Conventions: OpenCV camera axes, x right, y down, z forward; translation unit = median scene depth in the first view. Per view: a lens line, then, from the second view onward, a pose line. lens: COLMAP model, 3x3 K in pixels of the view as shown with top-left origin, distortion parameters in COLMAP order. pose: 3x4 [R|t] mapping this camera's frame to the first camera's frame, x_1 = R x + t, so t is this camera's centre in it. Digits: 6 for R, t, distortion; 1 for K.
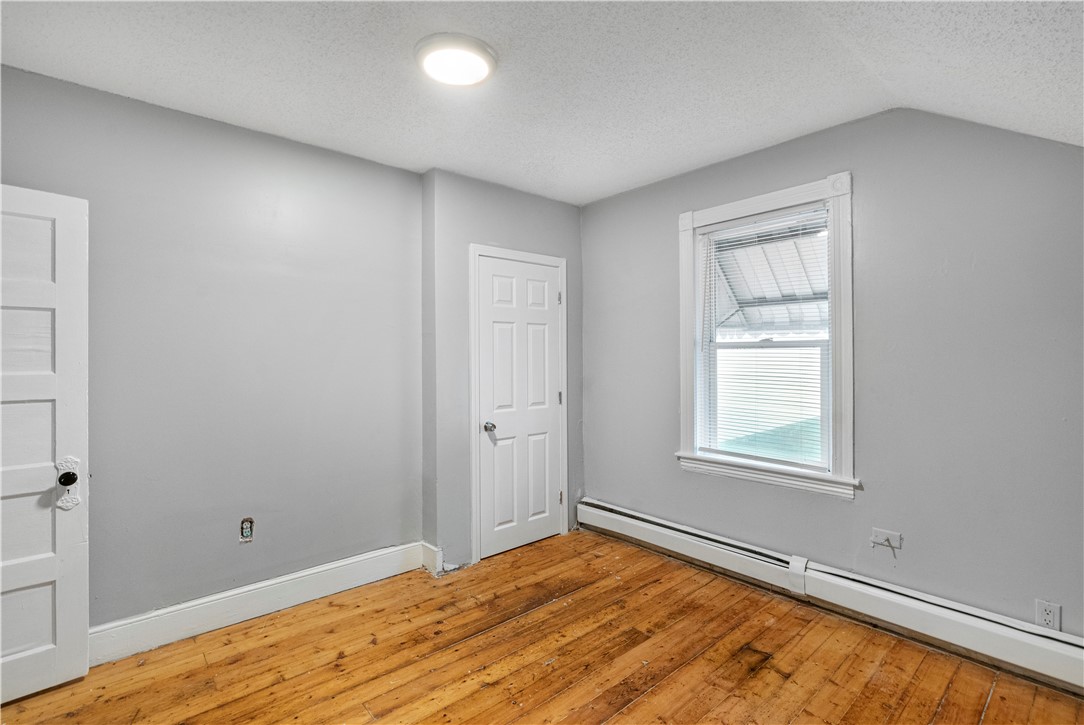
lens RADIAL K [[502.2, 0, 539.4], [0, 502.2, 354.8], [0, 0, 1]] dist [0.000573, 0.000437]
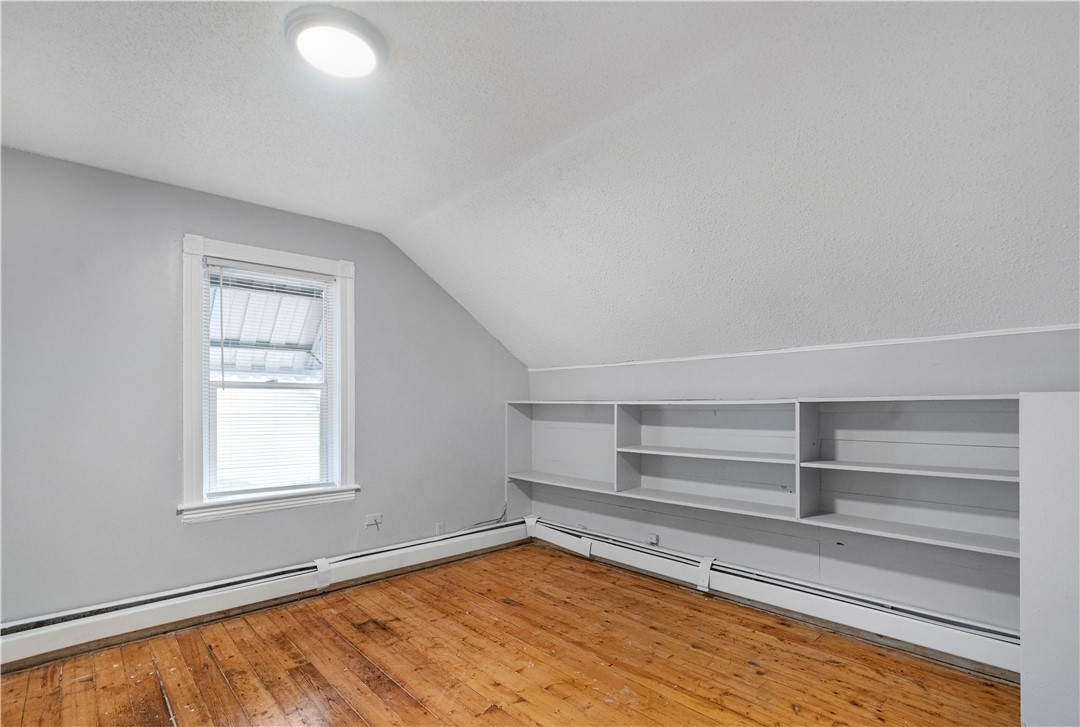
lens RADIAL K [[518.7, 0, 540.5], [0, 518.7, 402.2], [0, 0, 1]] dist [0.000527, 0.000437]
pose [[-0.018850, 0.007974, 0.999791, -0.748701], [-0.001656, 0.999967, -0.008006, 0.026546], [-0.999821, -0.001806, -0.018836, 0.471600]]
